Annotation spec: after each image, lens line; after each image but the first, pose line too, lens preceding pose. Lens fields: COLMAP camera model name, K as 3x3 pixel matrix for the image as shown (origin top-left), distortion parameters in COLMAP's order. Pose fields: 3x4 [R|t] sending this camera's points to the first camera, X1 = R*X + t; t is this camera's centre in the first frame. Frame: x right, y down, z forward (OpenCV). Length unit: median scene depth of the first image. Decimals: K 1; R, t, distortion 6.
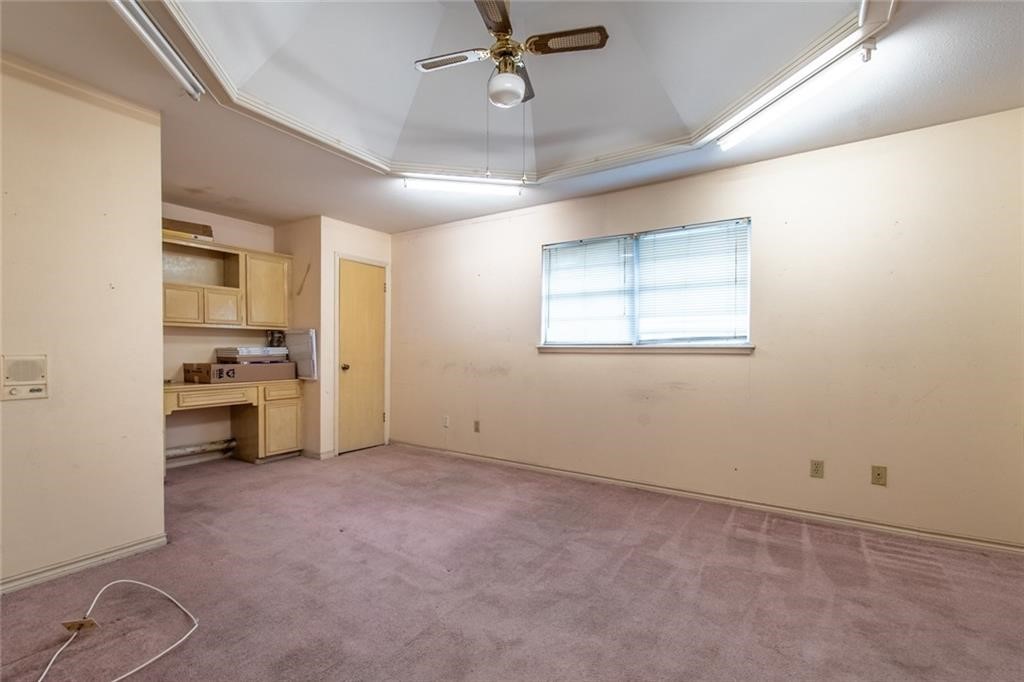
lens RADIAL K [[449.2, 0, 510.1], [0, 449.2, 360.4], [0, 0, 1]] dist [0.002124, 0.000121]
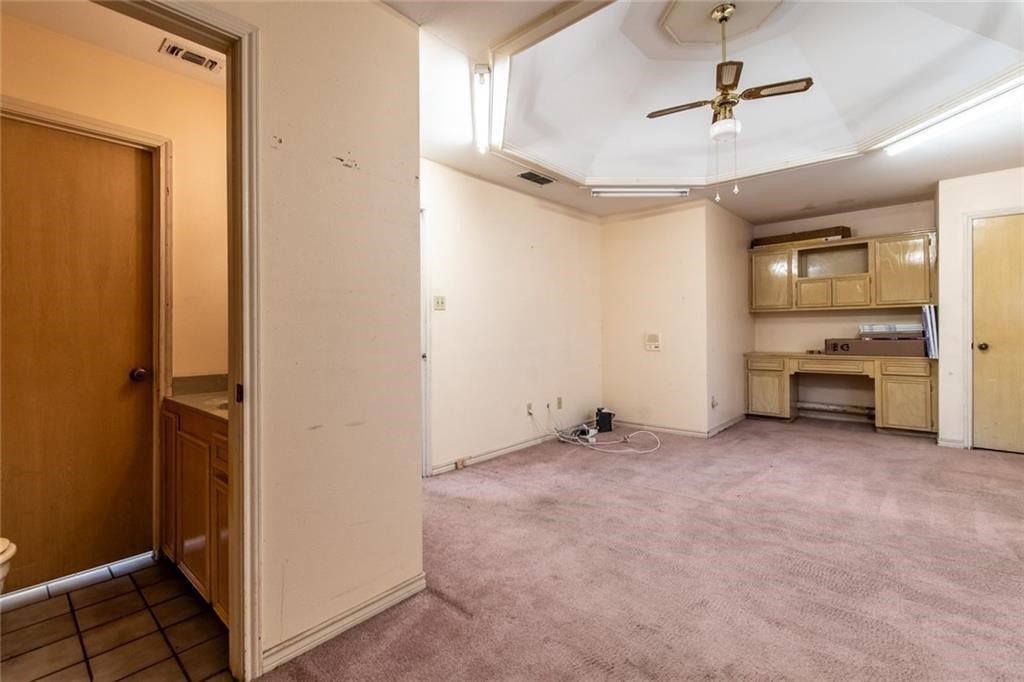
lens RADIAL K [[451.5, 0, 512.0], [0, 451.5, 341.0], [0, 0, 1]] dist [0.000119, -0.000122]
pose [[-0.109518, 0.020022, -0.993783, 0.653043], [-0.011344, 0.999707, 0.021392, -0.003710], [0.993920, 0.013617, -0.109259, 0.252578]]
